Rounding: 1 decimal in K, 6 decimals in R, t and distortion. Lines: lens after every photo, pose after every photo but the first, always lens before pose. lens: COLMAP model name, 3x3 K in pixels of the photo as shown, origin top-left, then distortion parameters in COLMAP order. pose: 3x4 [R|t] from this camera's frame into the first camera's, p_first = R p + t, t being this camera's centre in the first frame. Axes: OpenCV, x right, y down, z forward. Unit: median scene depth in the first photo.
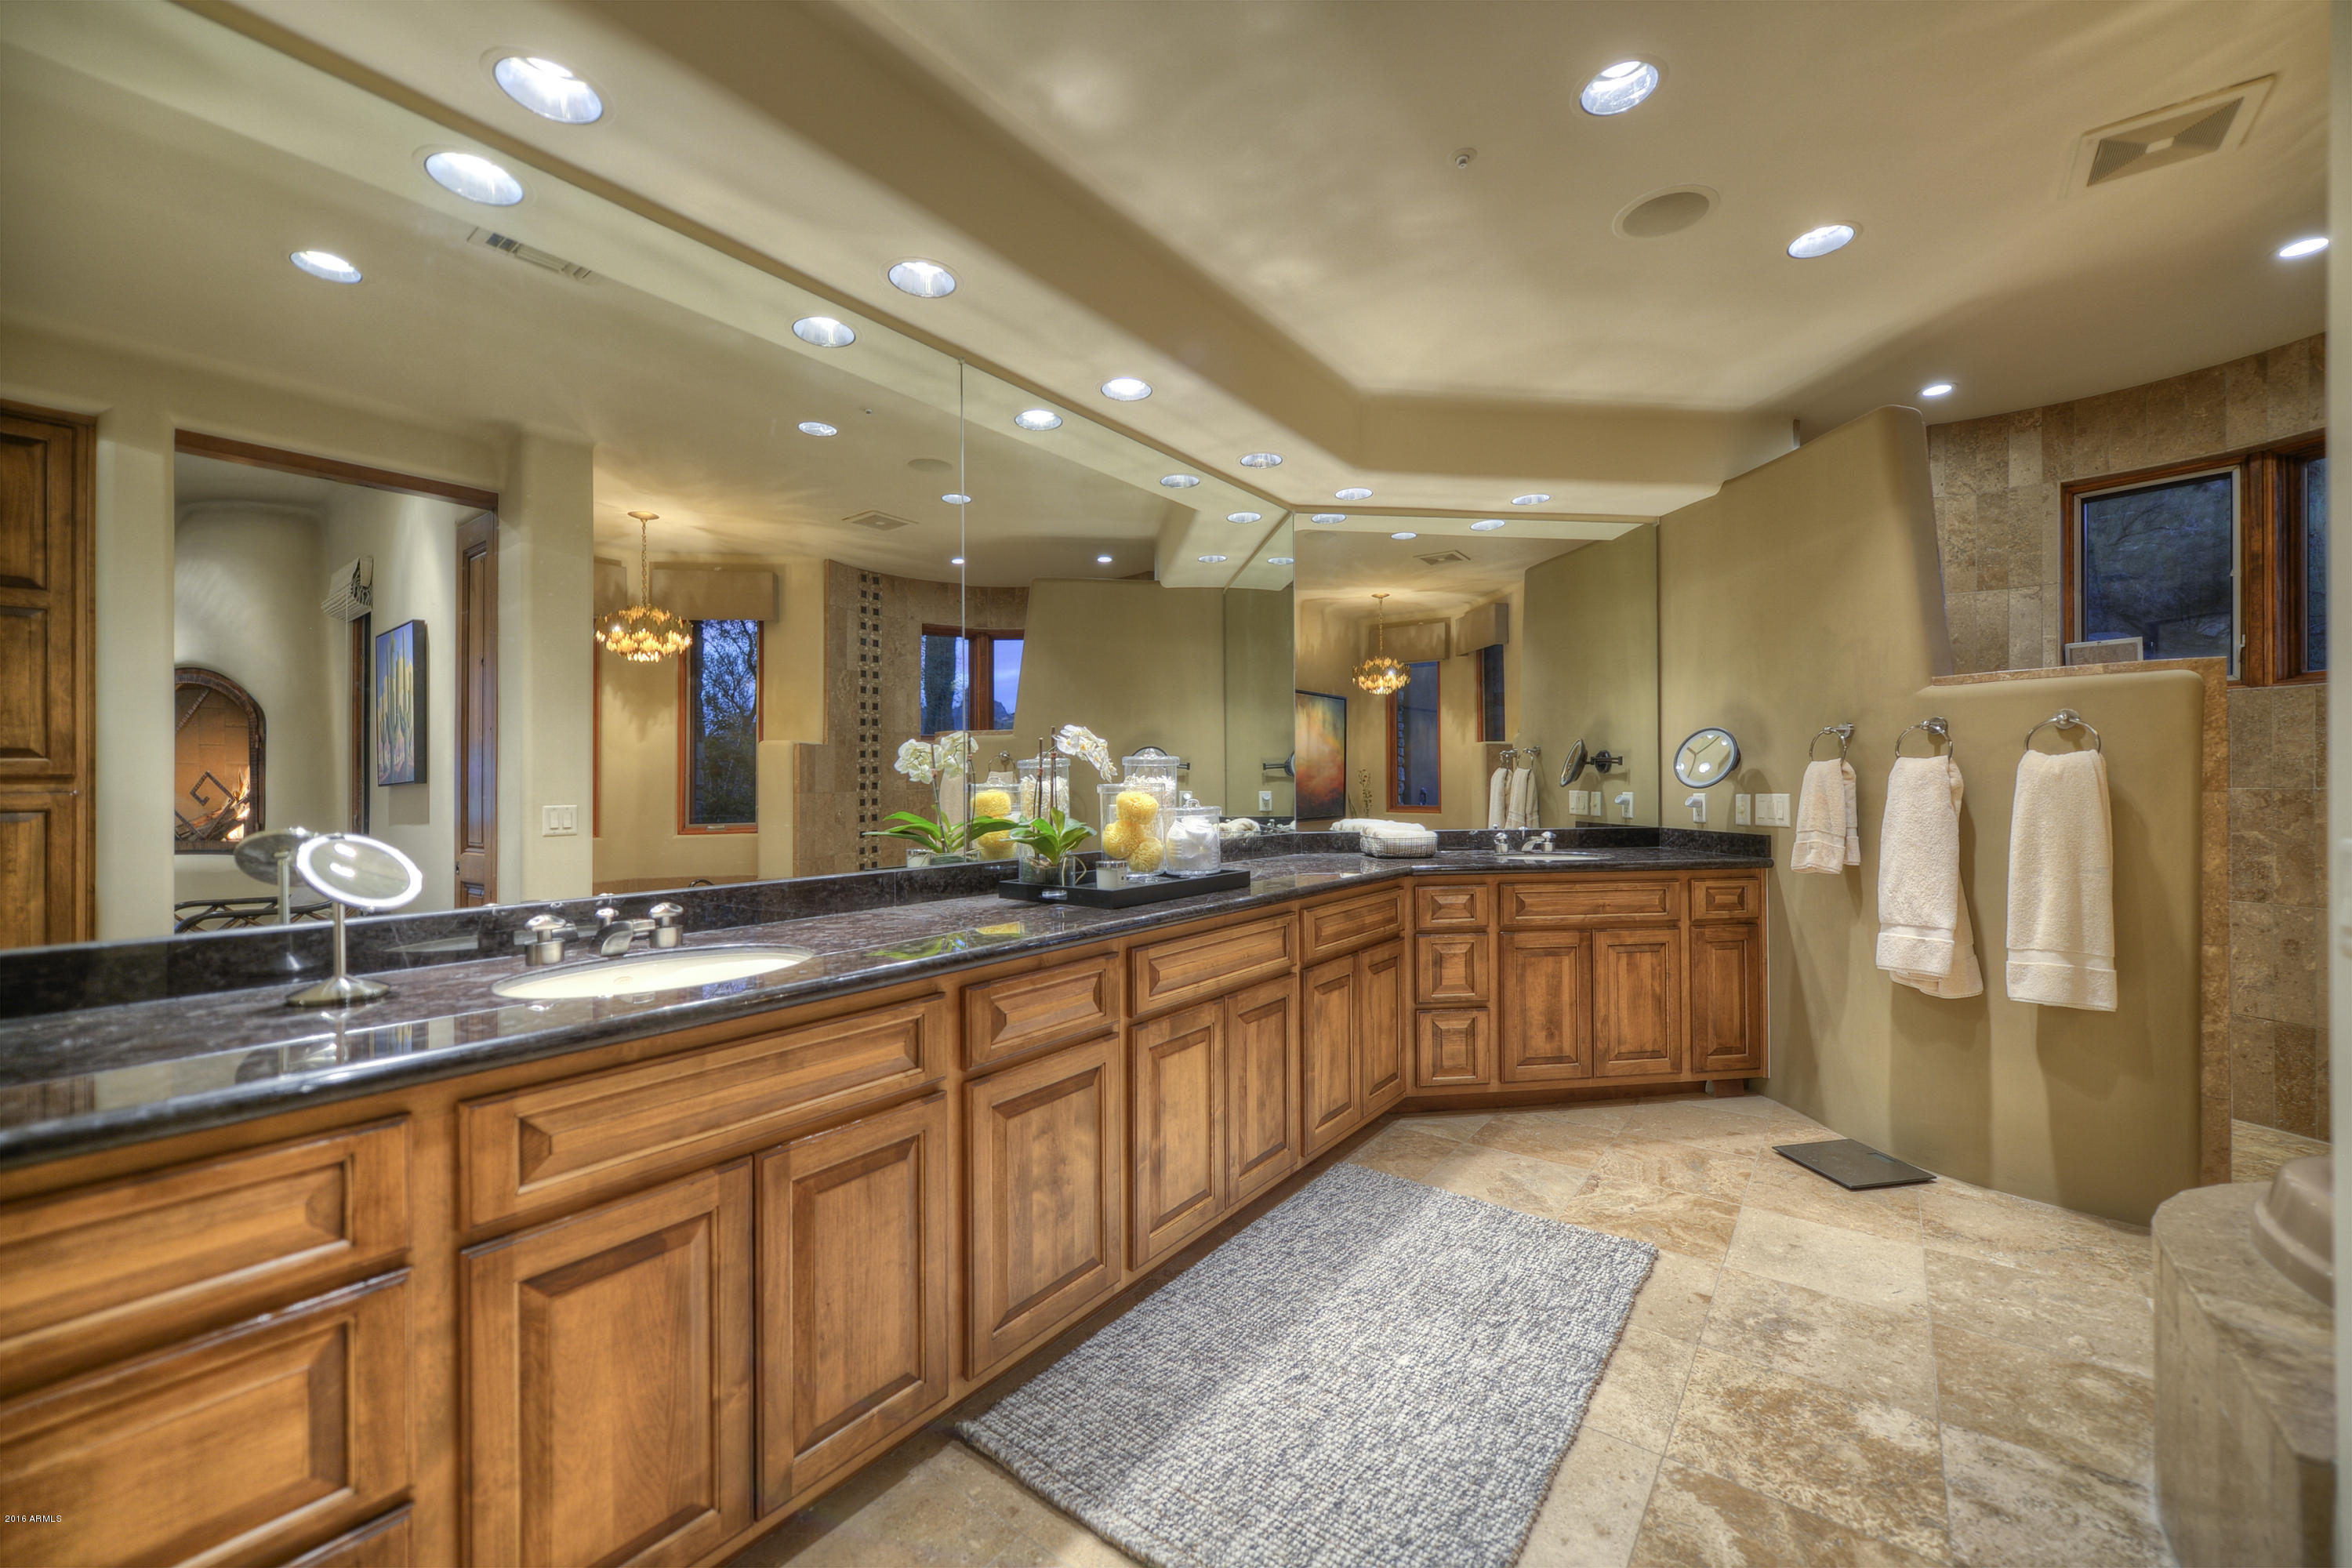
lens RADIAL K [[927.9, 0, 1189.1], [0, 927.9, 789.0], [0, 0, 1]] dist [0.007887, -0.001575]
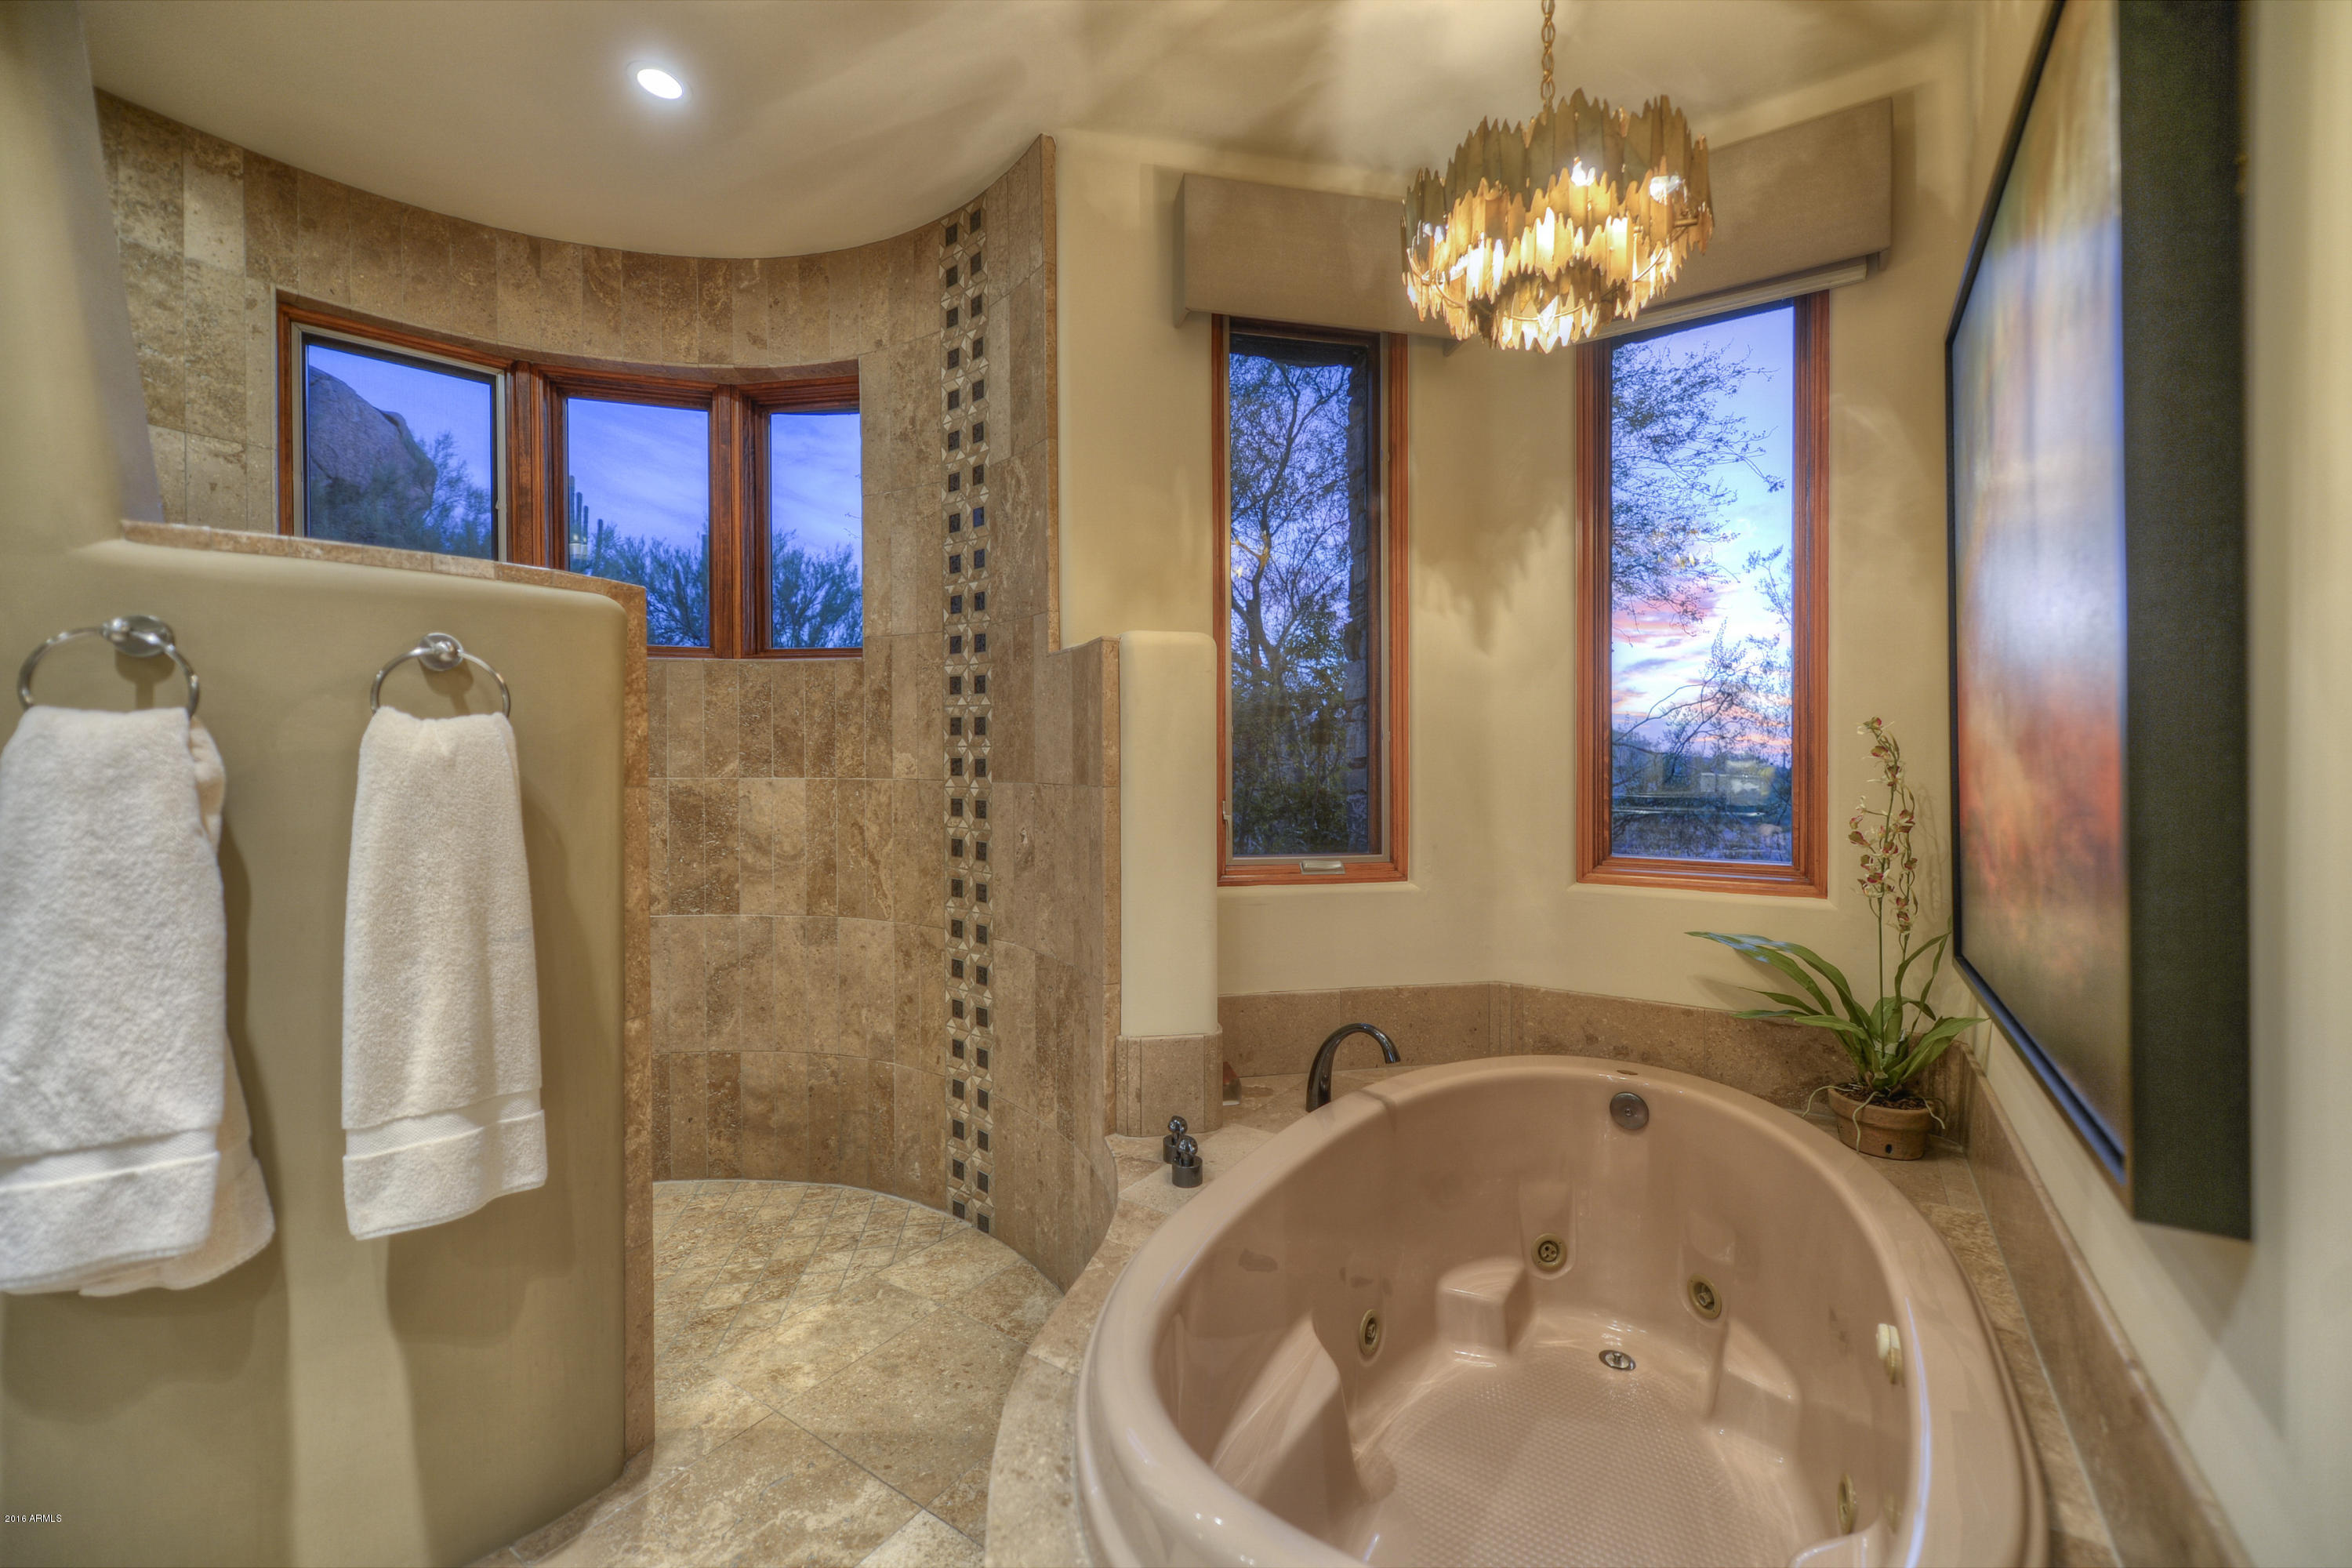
lens RADIAL K [[927.9, 0, 1193.7], [0, 927.9, 776.1], [0, 0, 1]] dist [0.007887, -0.001575]
pose [[-0.055788, -0.007165, 0.998417, 0.370807], [0.001461, 0.999973, 0.007258, -0.008191], [-0.998442, 0.001864, -0.055776, 0.574125]]
